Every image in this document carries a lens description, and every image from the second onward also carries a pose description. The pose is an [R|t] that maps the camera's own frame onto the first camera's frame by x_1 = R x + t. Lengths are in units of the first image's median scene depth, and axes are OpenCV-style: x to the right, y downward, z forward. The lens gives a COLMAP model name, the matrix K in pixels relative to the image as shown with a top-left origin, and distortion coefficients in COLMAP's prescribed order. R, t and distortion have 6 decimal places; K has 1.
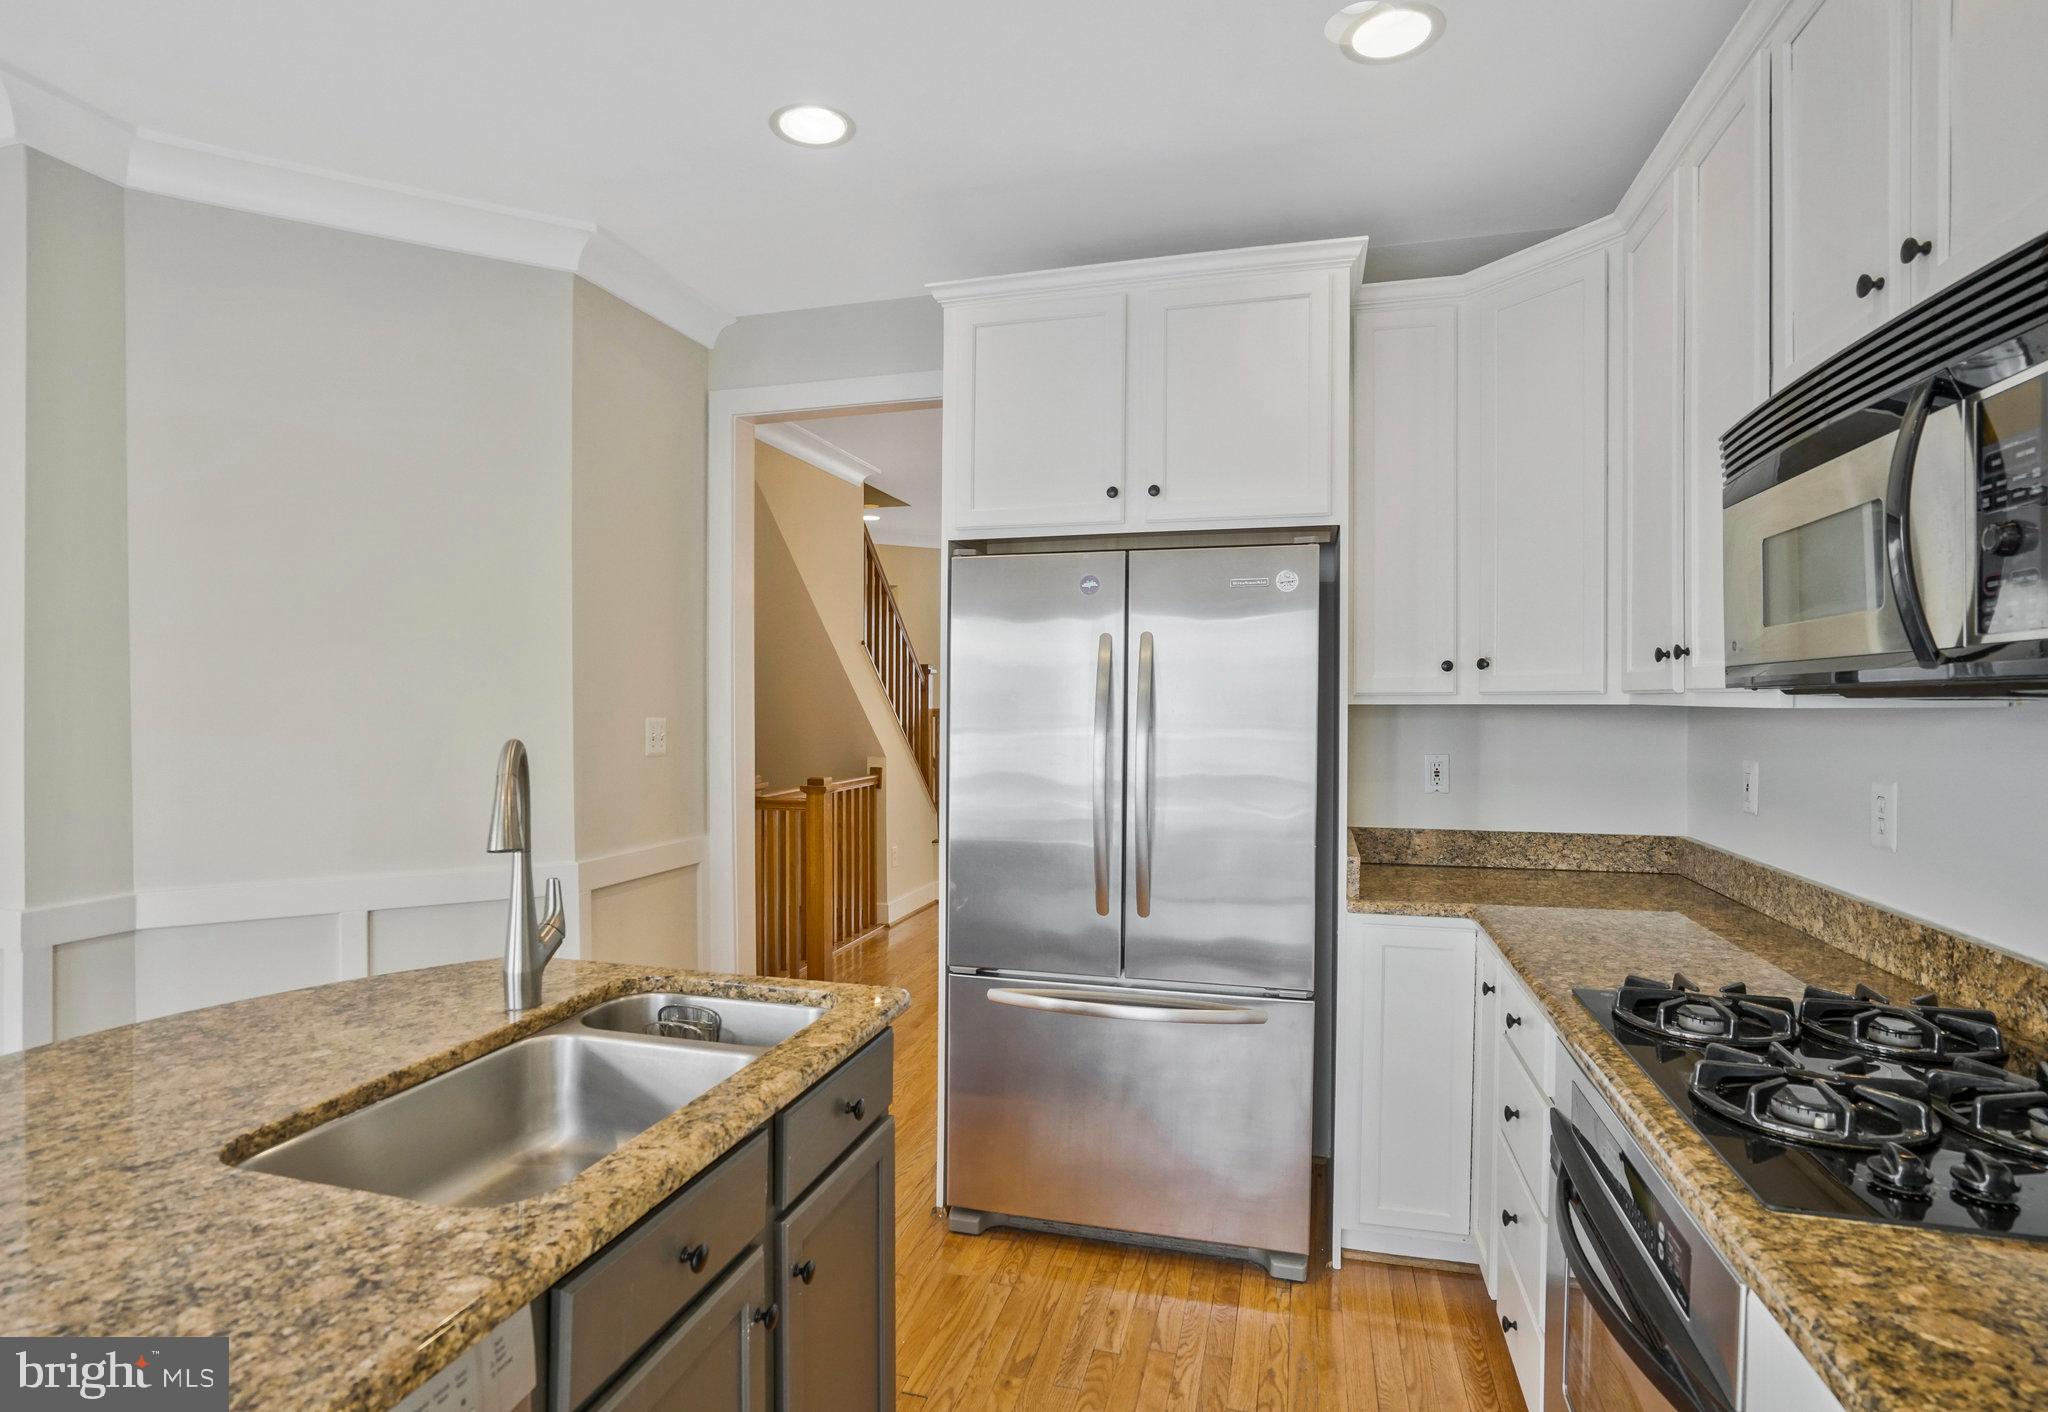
lens RADIAL K [[1051.2, 0, 1024.8], [0, 1051.2, 704.1], [0, 0, 1]] dist [0.003970, 0.000168]
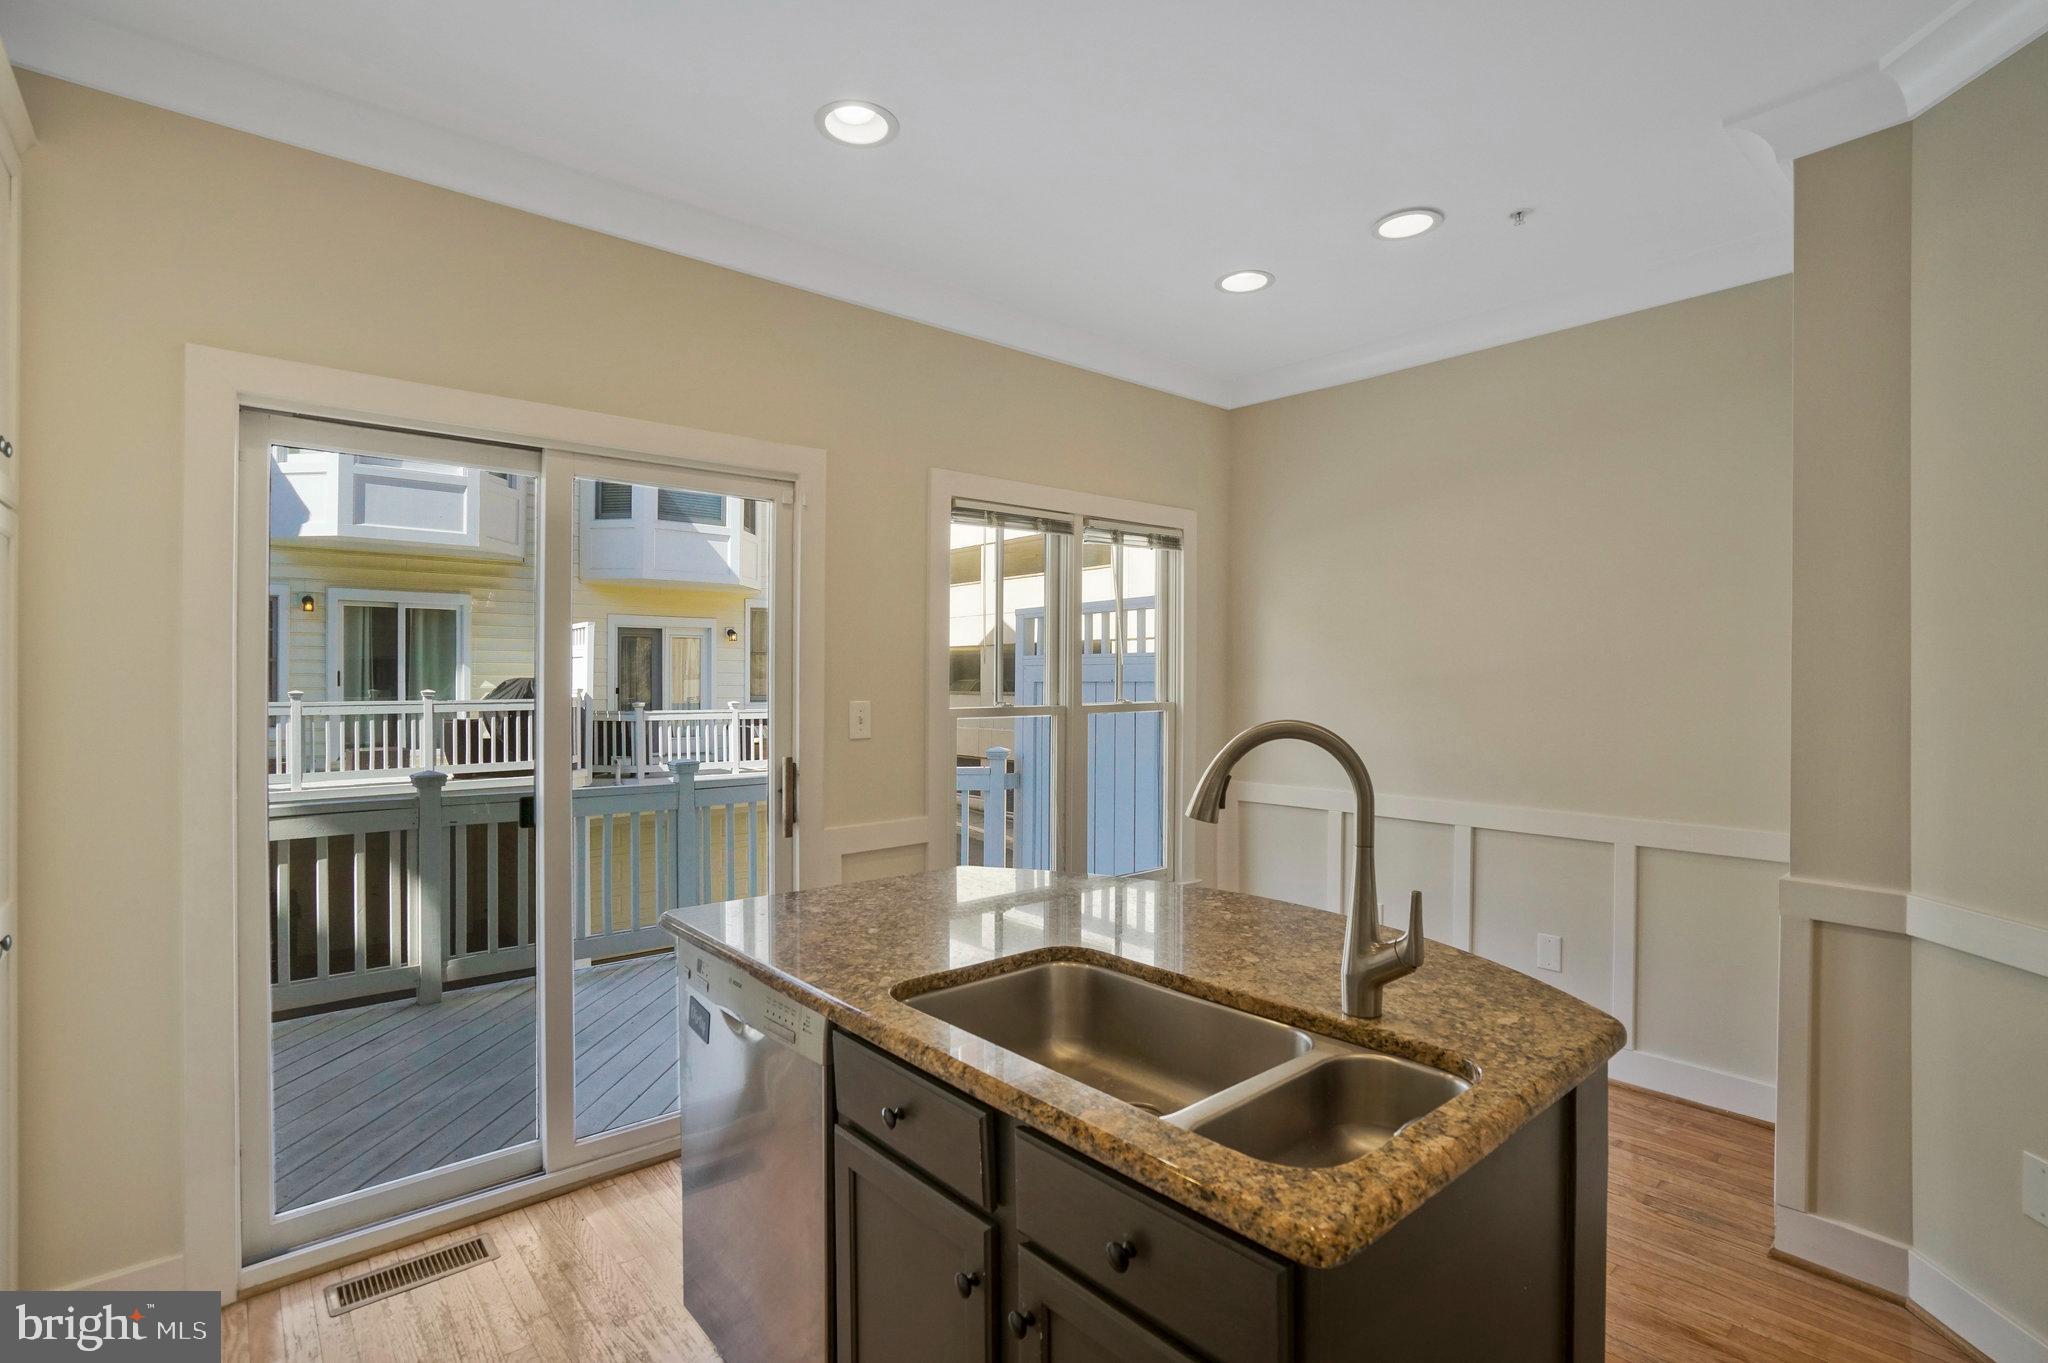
lens RADIAL K [[966.9, 0, 1030.2], [0, 966.9, 684.3], [0, 0, 1]] dist [-0.022978, 0.002175]
pose [[-0.544918, 0.002415, -0.838486, 0.404566], [-0.006502, 0.999954, 0.007105, -0.007643], [0.838464, 0.009323, -0.544877, 1.247581]]
